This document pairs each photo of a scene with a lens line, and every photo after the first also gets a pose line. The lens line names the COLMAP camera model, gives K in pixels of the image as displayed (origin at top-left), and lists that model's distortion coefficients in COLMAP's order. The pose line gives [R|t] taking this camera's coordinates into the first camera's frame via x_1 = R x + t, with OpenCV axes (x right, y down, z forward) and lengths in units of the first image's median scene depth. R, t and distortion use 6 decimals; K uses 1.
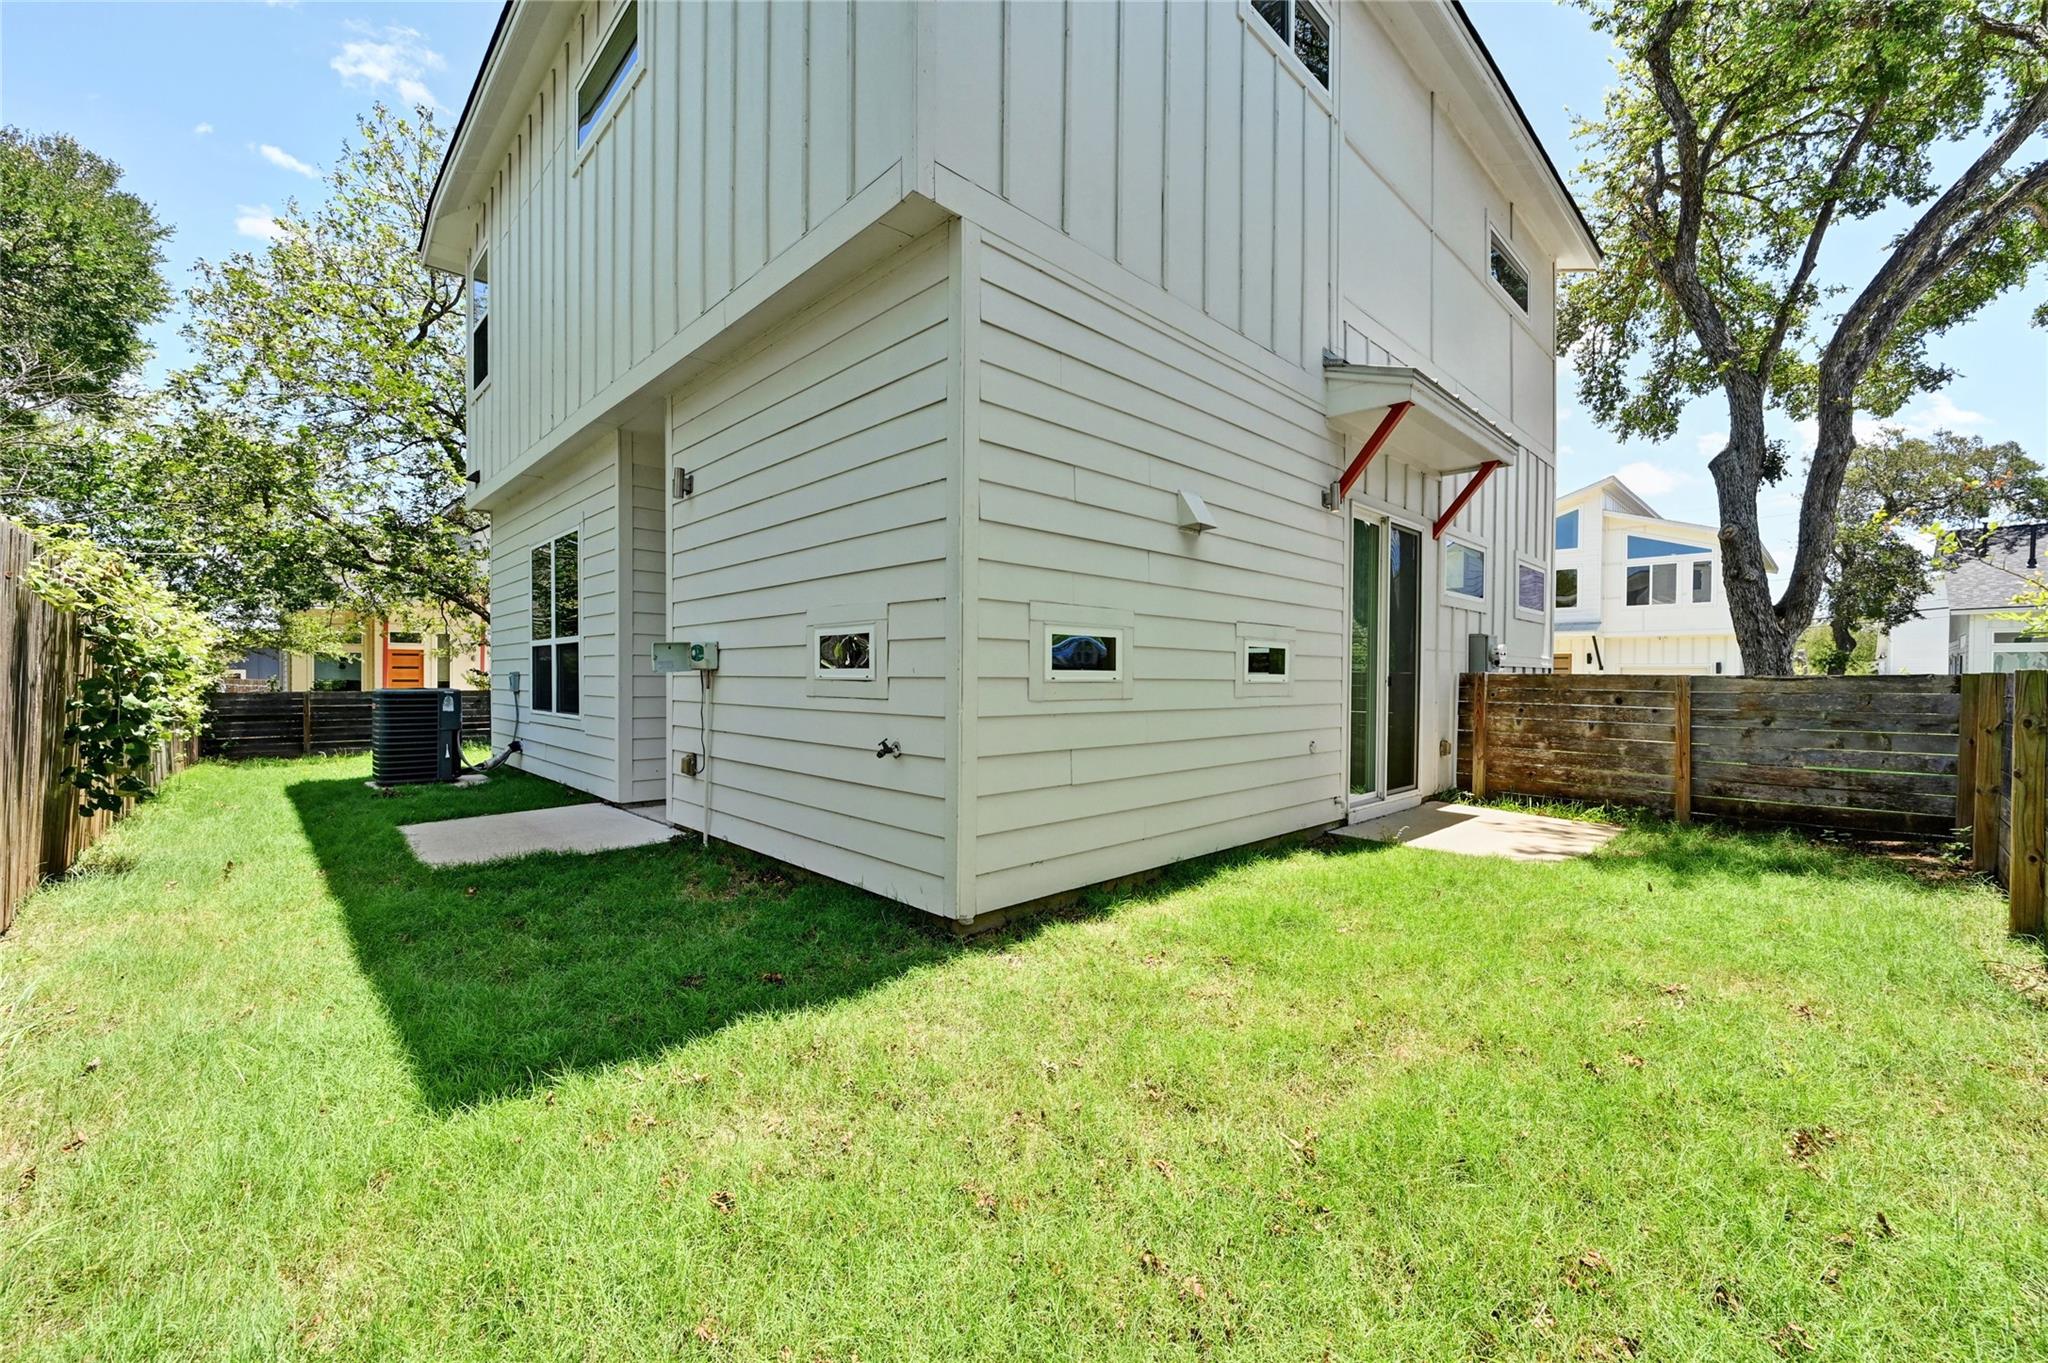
lens RADIAL K [[814.0, 0, 1029.9], [0, 814.0, 675.4], [0, 0, 1]] dist [0.003736, -0.000124]
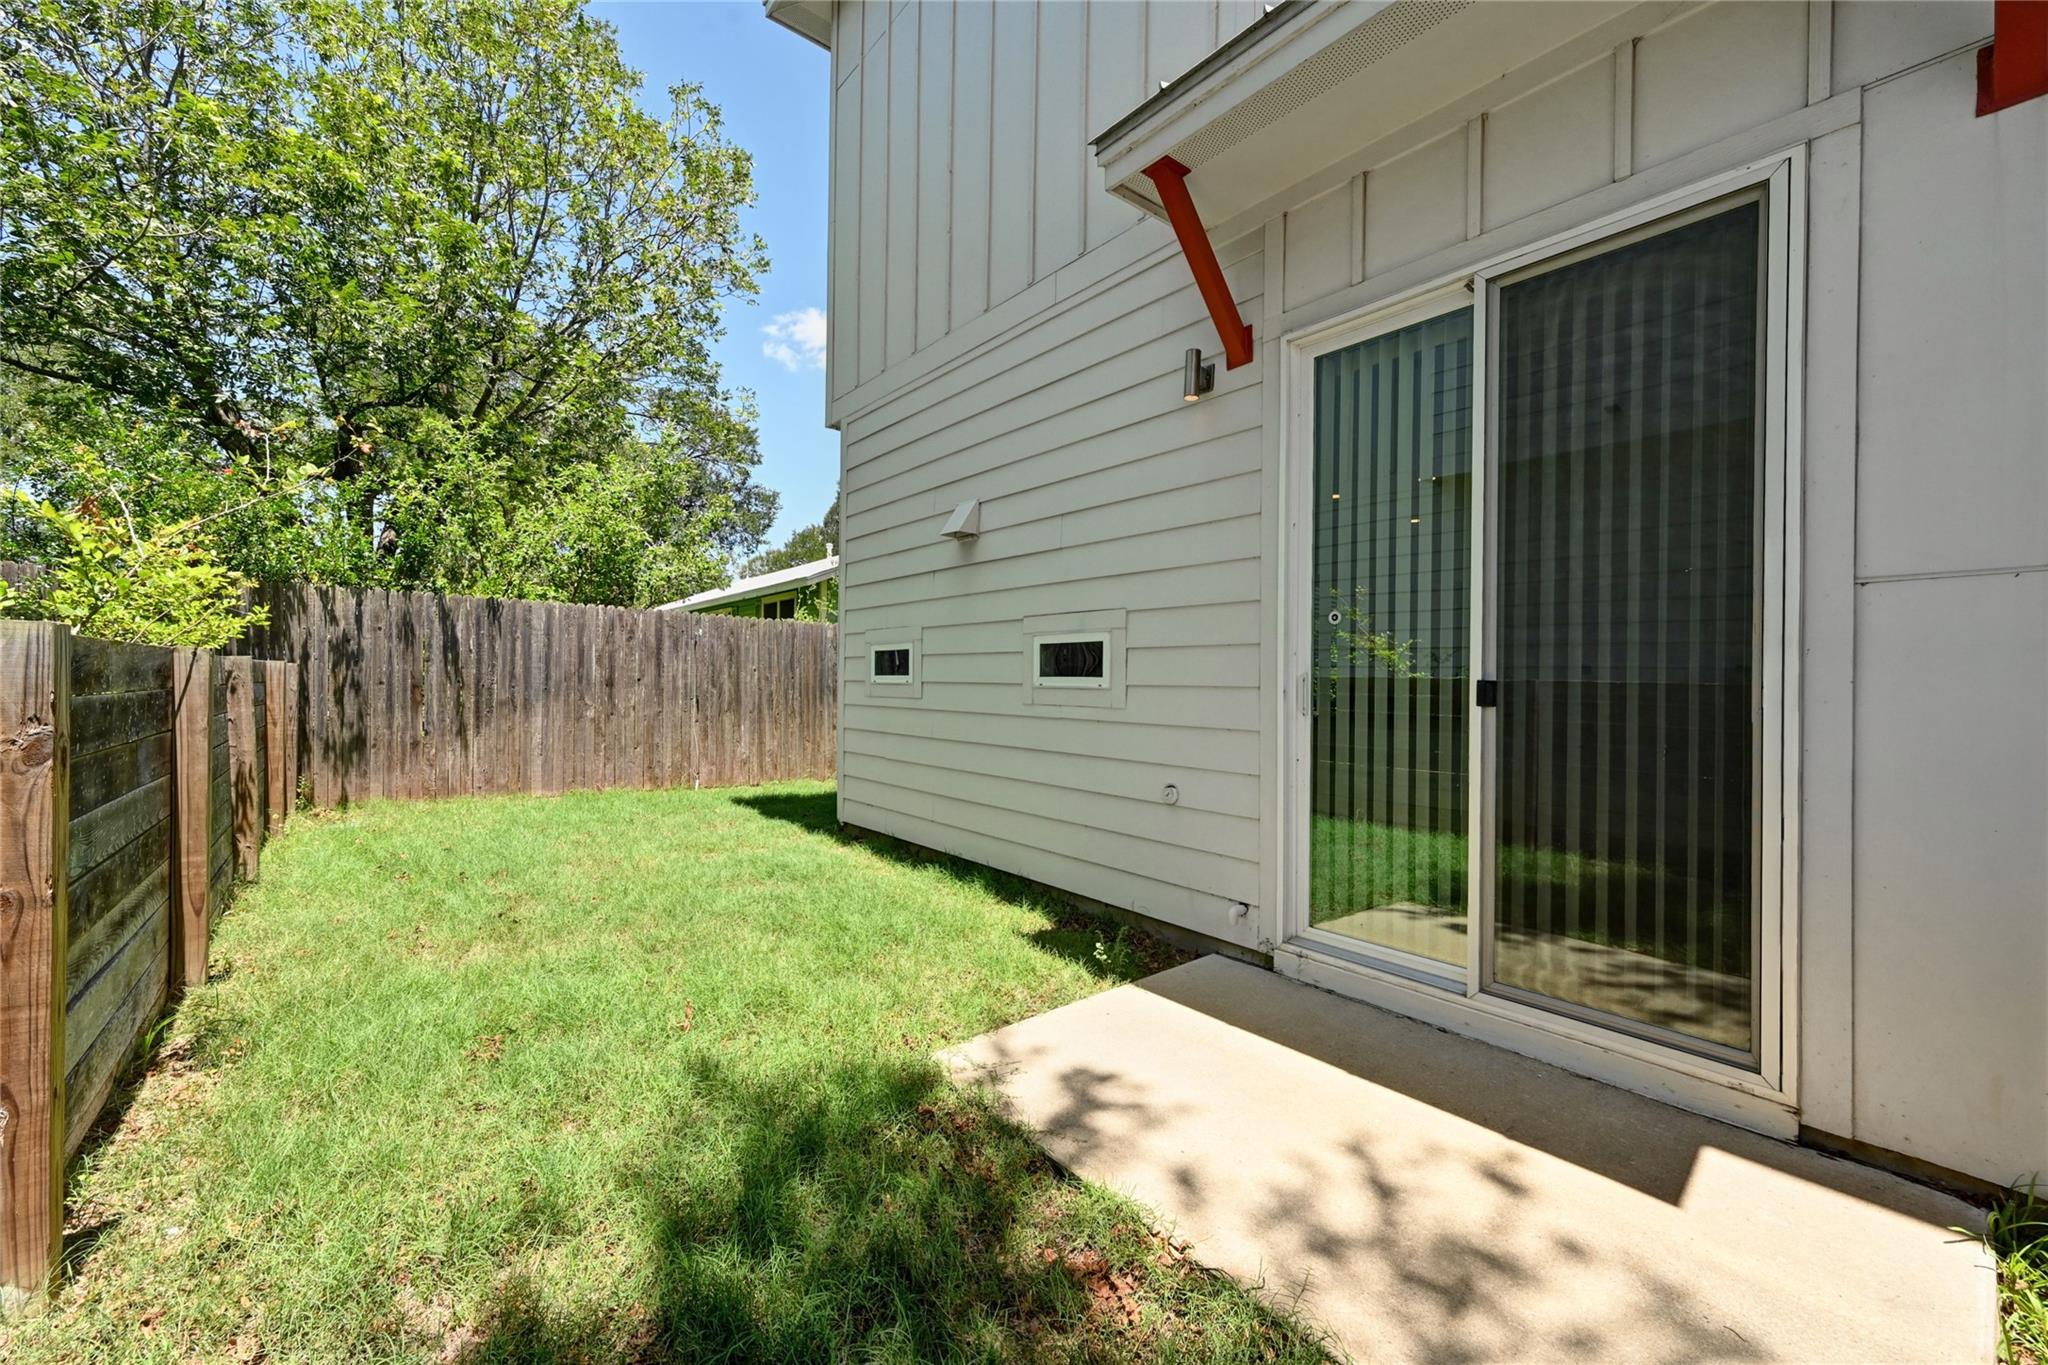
lens RADIAL K [[775.7, 0, 1030.9], [0, 775.7, 683.2], [0, 0, 1]] dist [-0.000508, -0.000005]
pose [[-0.071144, -0.006718, -0.997443, 1.048363], [-0.012599, 0.999904, -0.005836, 0.008974], [0.997386, 0.012152, -0.071222, 1.034848]]
